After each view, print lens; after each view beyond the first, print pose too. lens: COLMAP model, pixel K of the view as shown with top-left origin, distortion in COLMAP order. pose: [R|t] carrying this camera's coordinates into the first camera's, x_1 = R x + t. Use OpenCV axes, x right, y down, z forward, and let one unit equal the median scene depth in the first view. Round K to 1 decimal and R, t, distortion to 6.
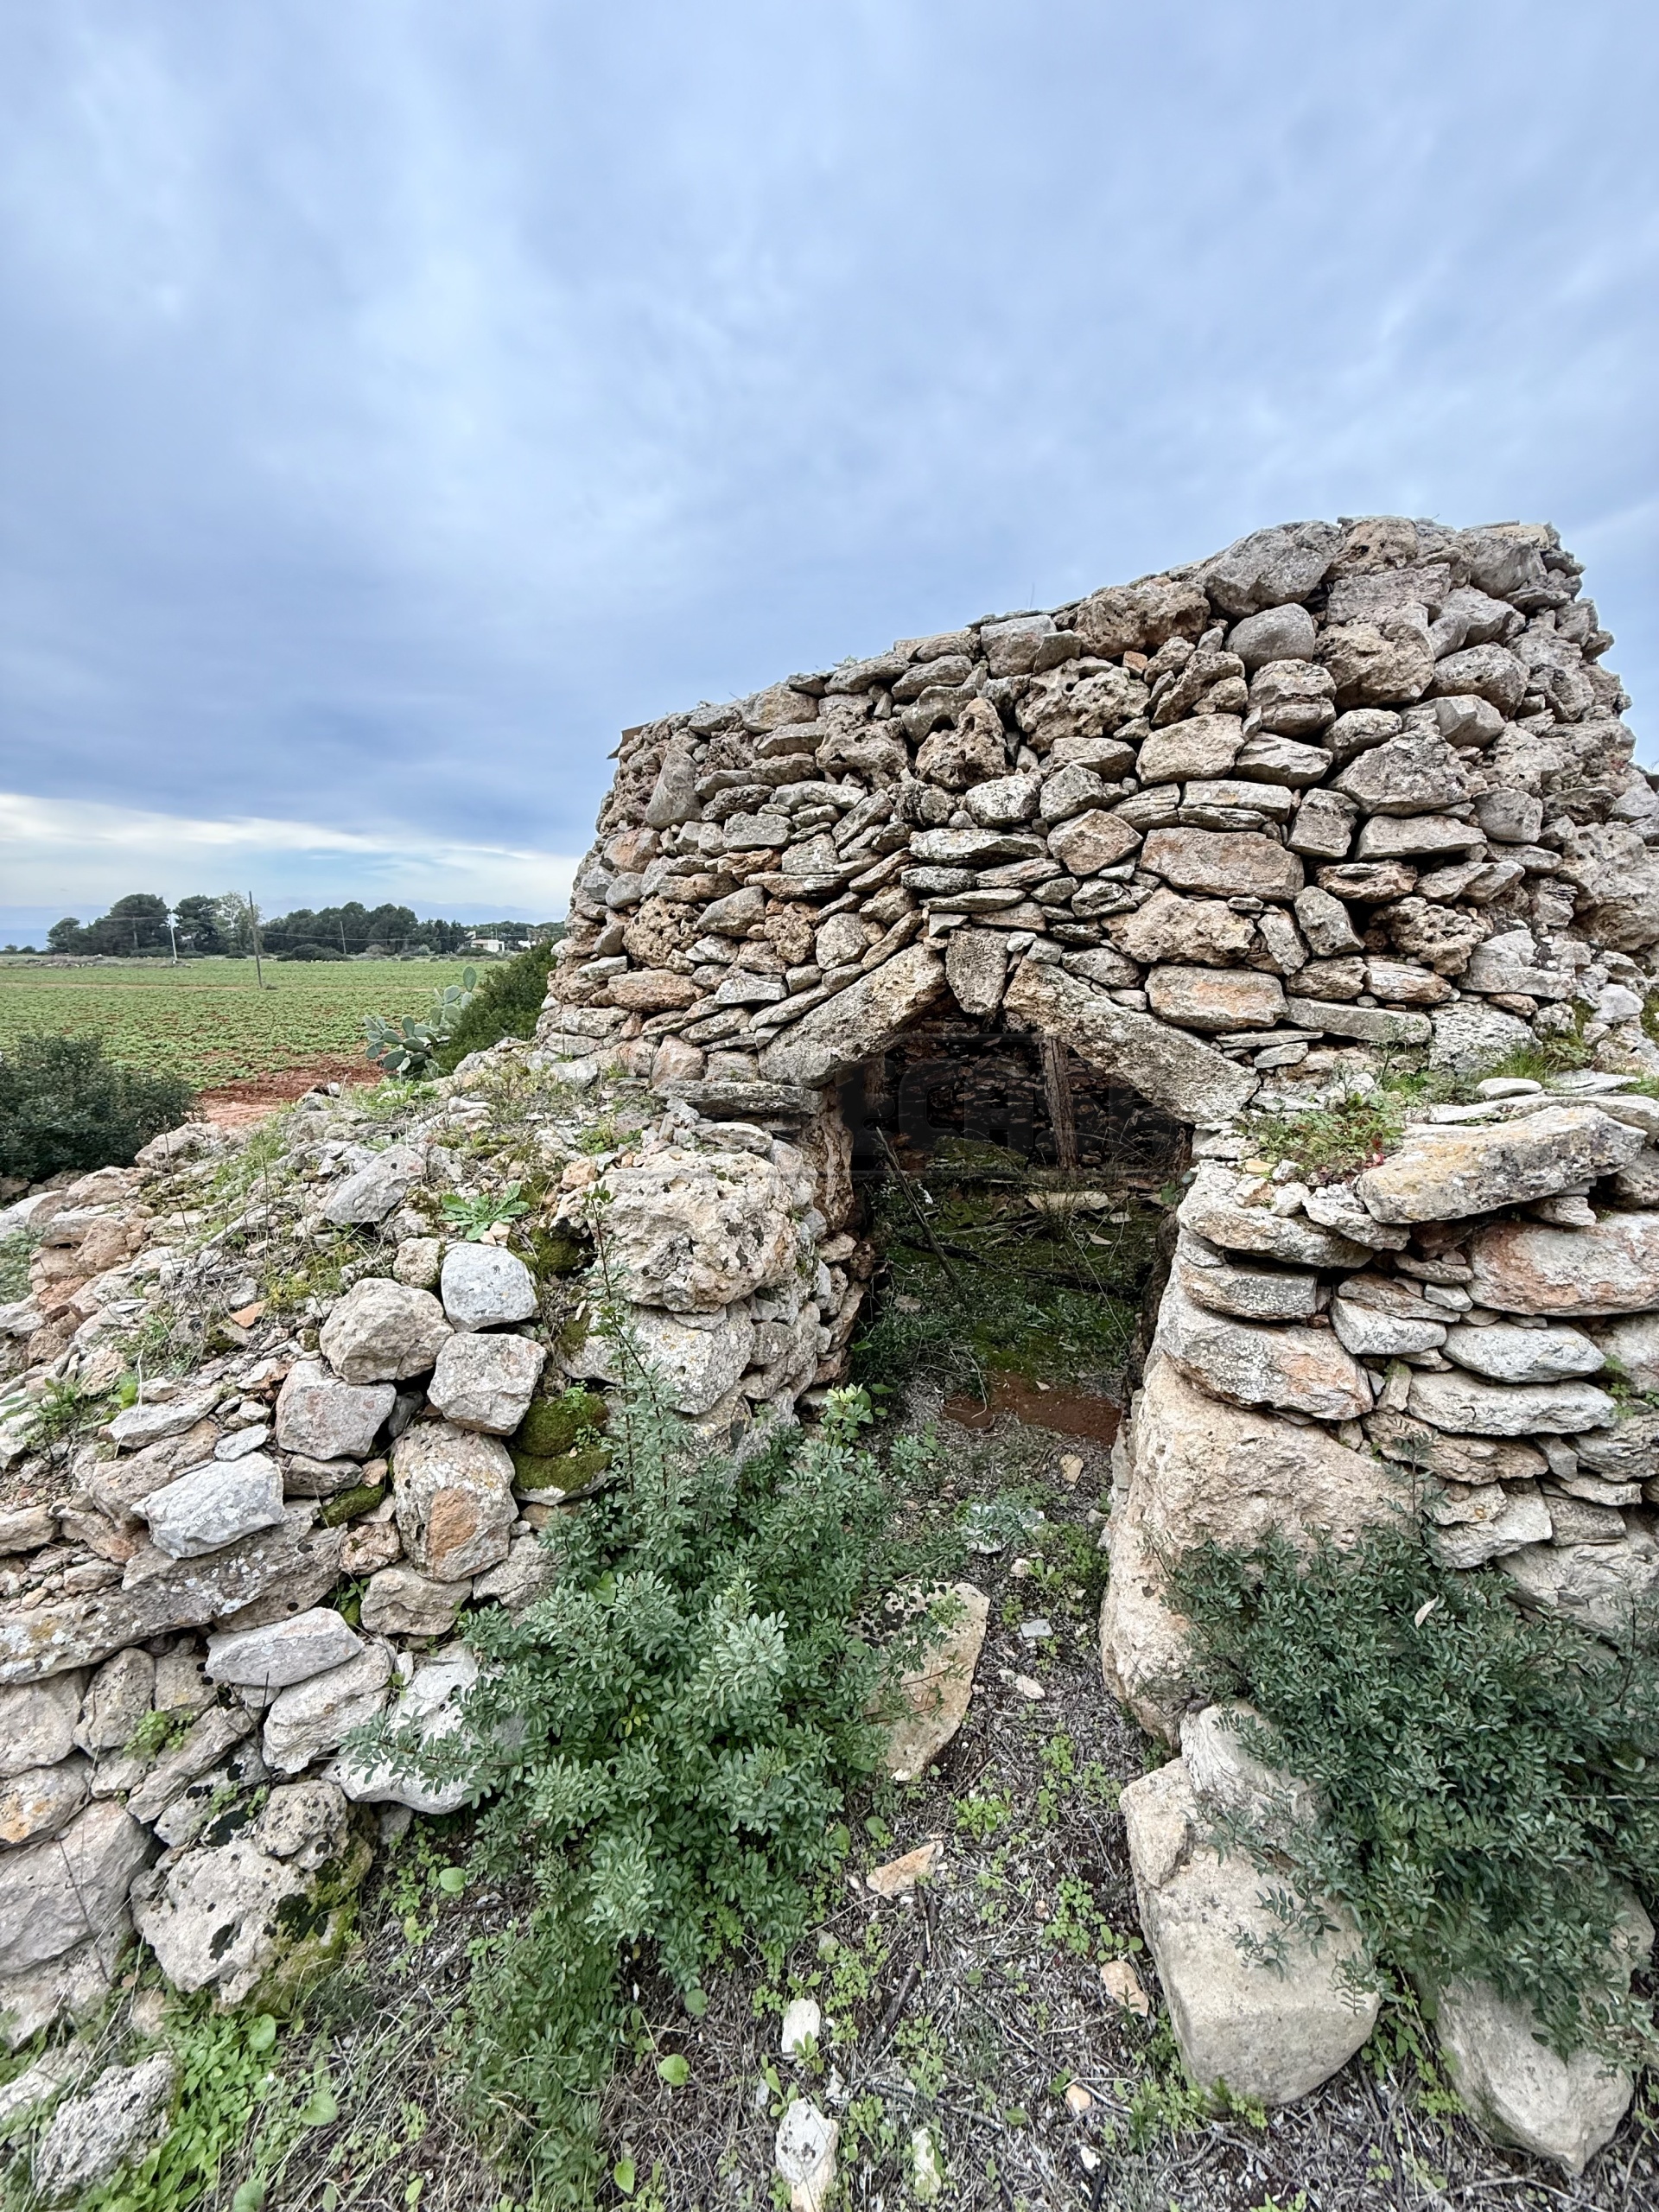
lens RADIAL K [[879.4, 0, 834.1], [0, 879.4, 1102.2], [0, 0, 1]] dist [-0.000368, 0.000157]
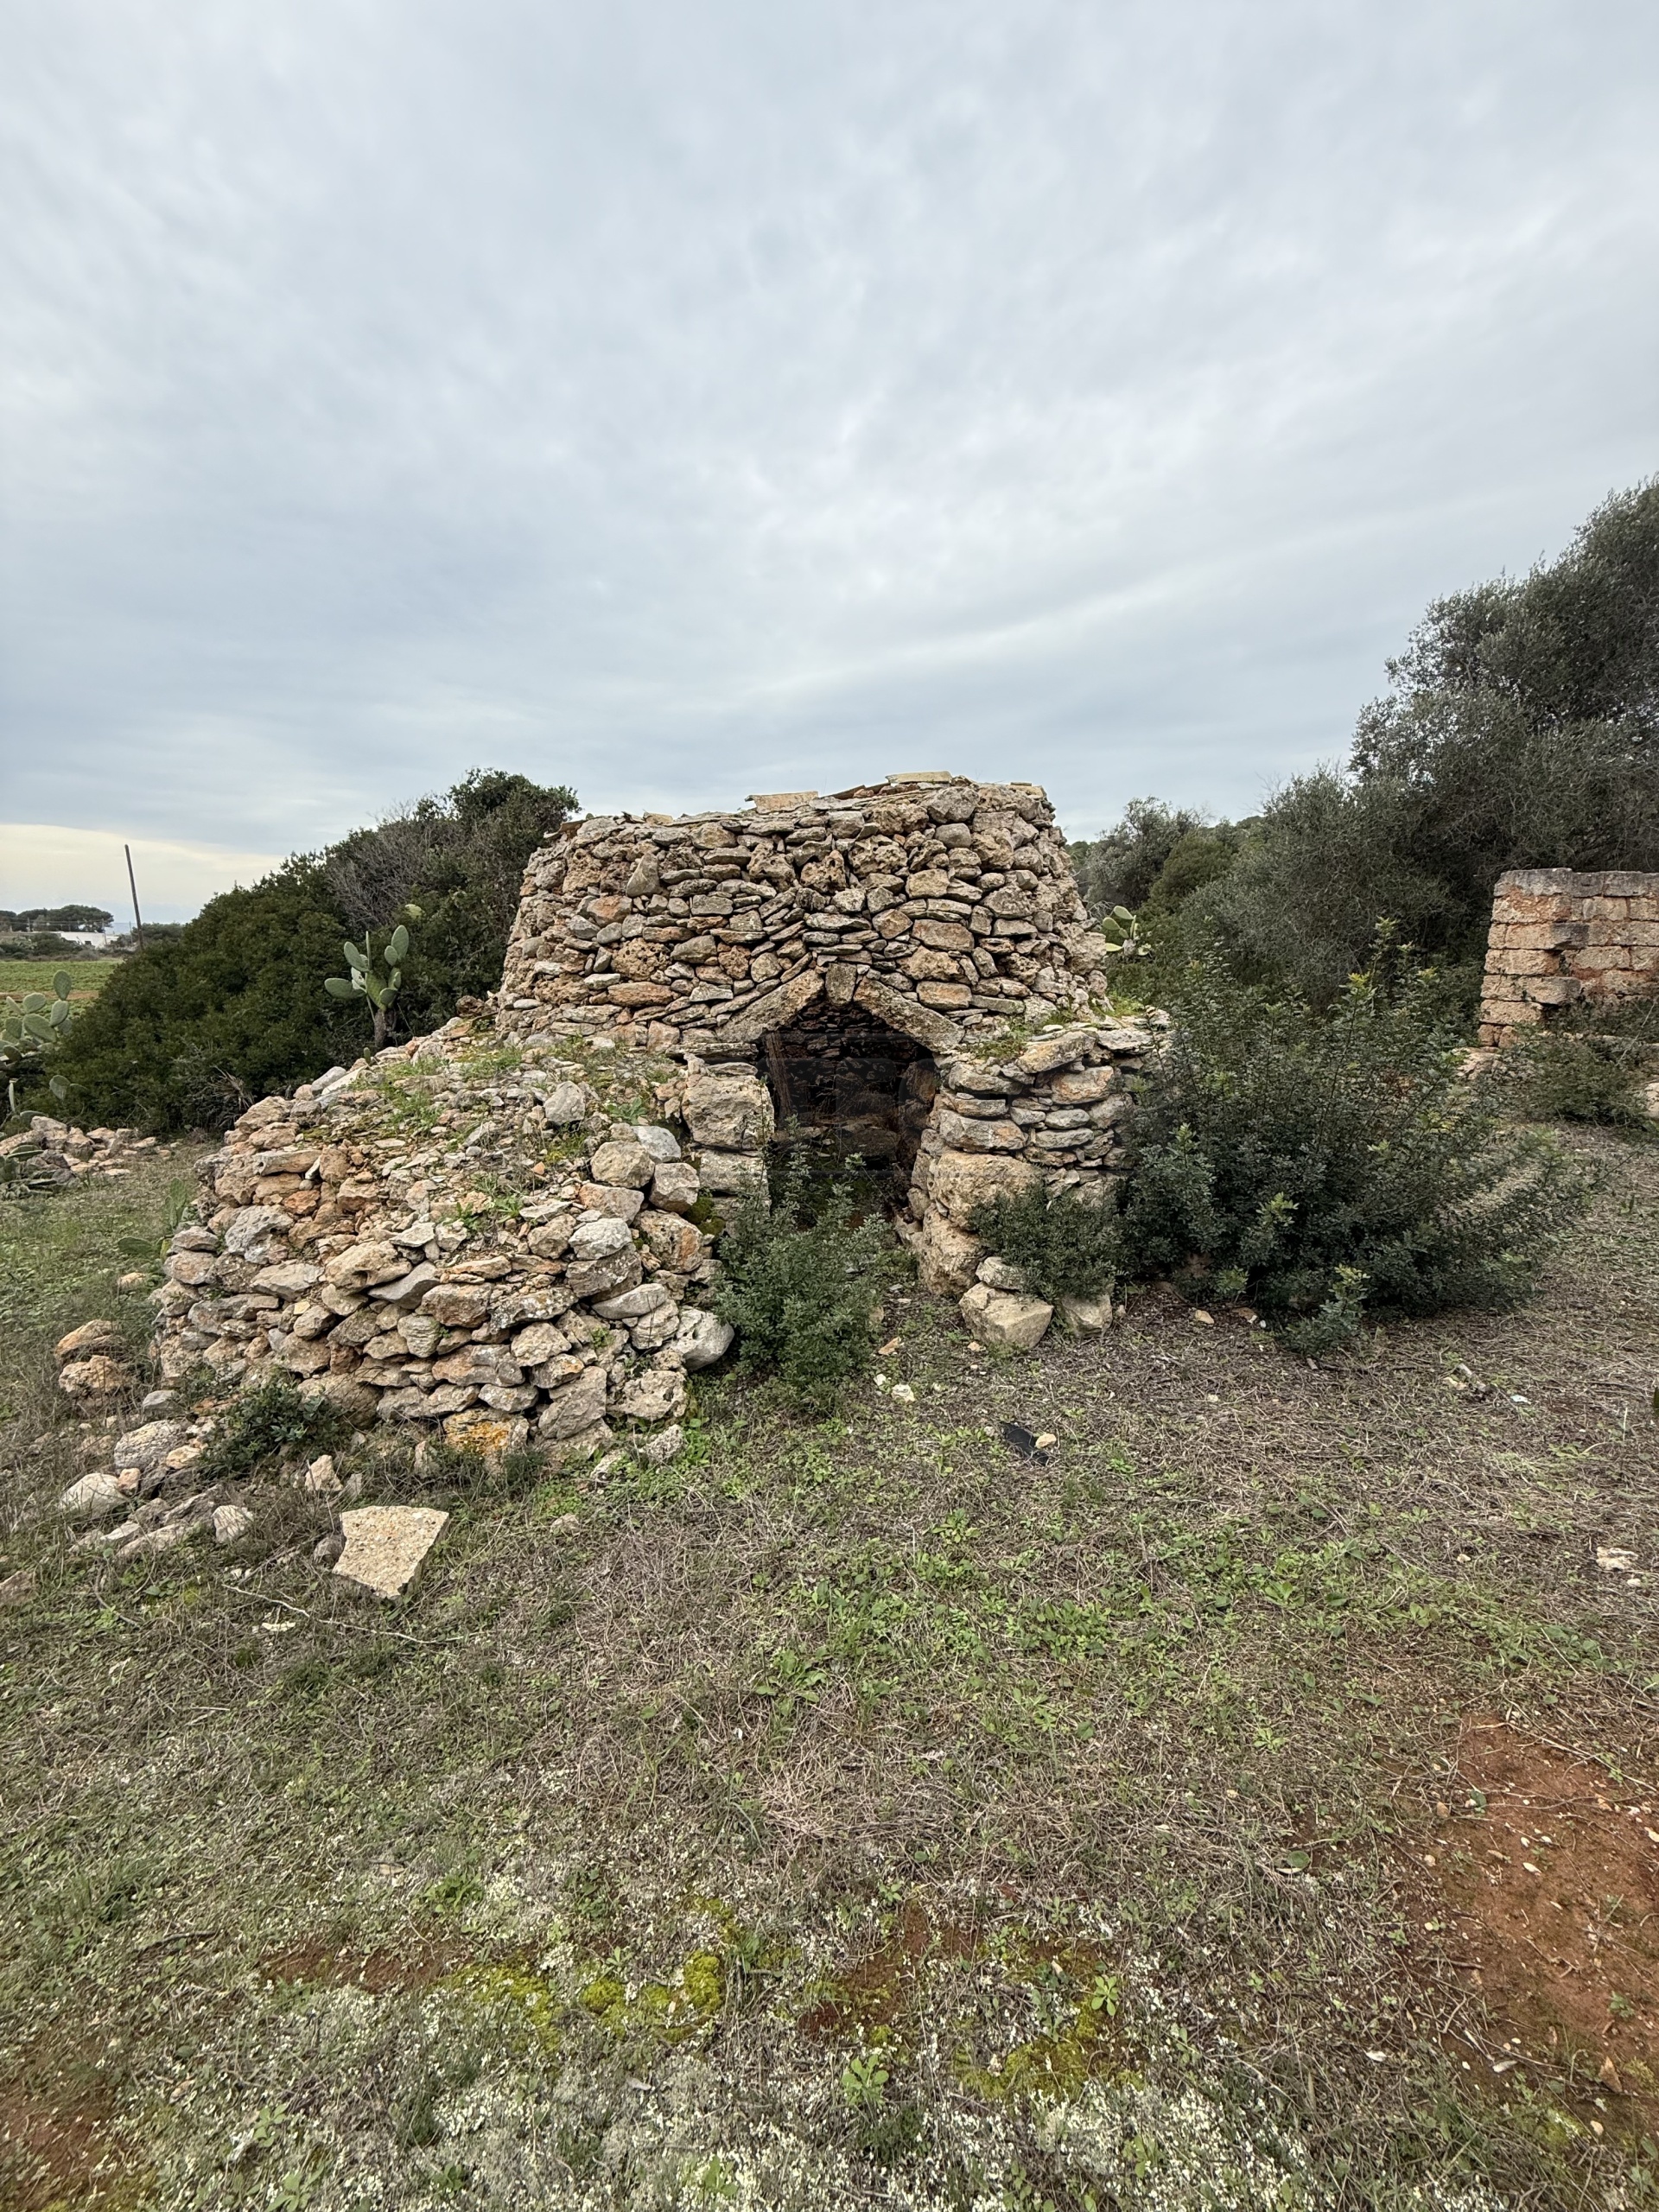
lens RADIAL K [[879.4, 0, 824.3], [0, 879.4, 1106.3], [0, 0, 1]] dist [-0.000368, 0.000157]
pose [[0.885390, -0.064642, 0.460332, -0.873404], [0.065987, 0.997733, 0.013188, 0.112245], [-0.460141, 0.018700, 0.887649, -0.831568]]
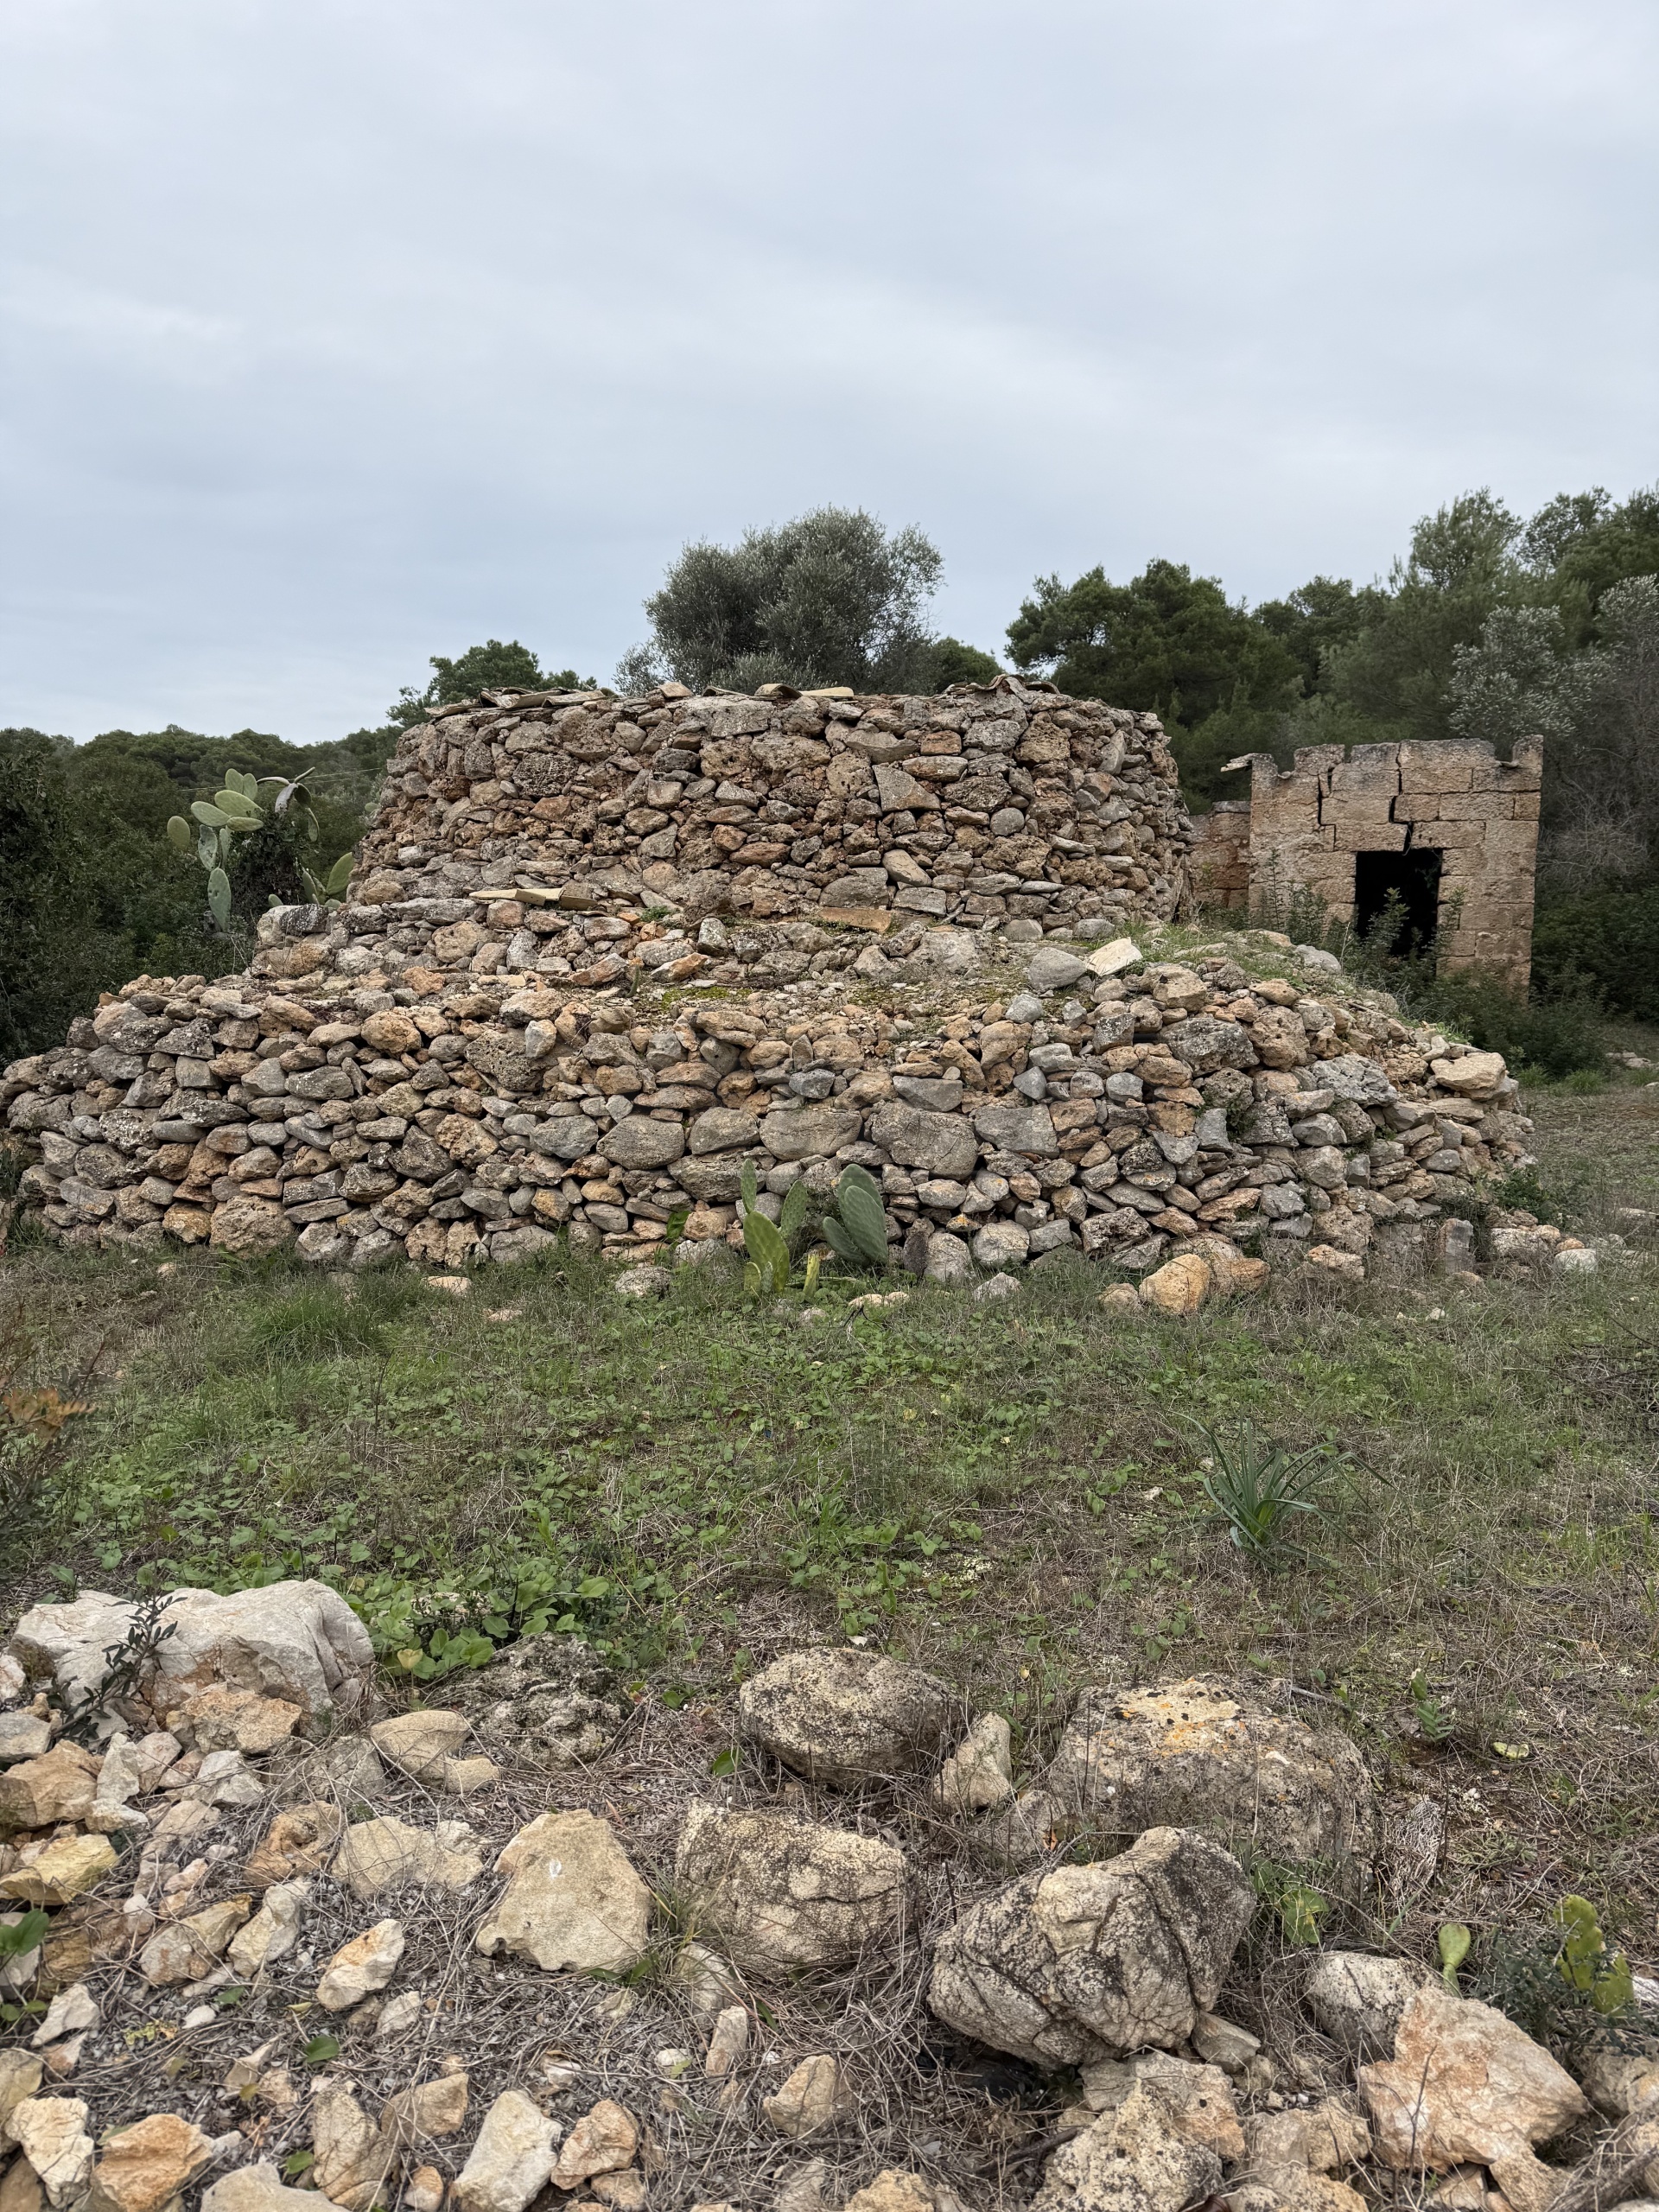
lens RADIAL K [[1541.8, 0, 831.5], [0, 1541.8, 1119.7], [0, 0, 1]] dist [0.095708, -0.101089]
pose [[-0.035123, -0.075926, 0.996495, -3.890876], [0.149442, 0.985500, 0.080355, -0.008047], [-0.988147, 0.151740, -0.023267, 2.150365]]
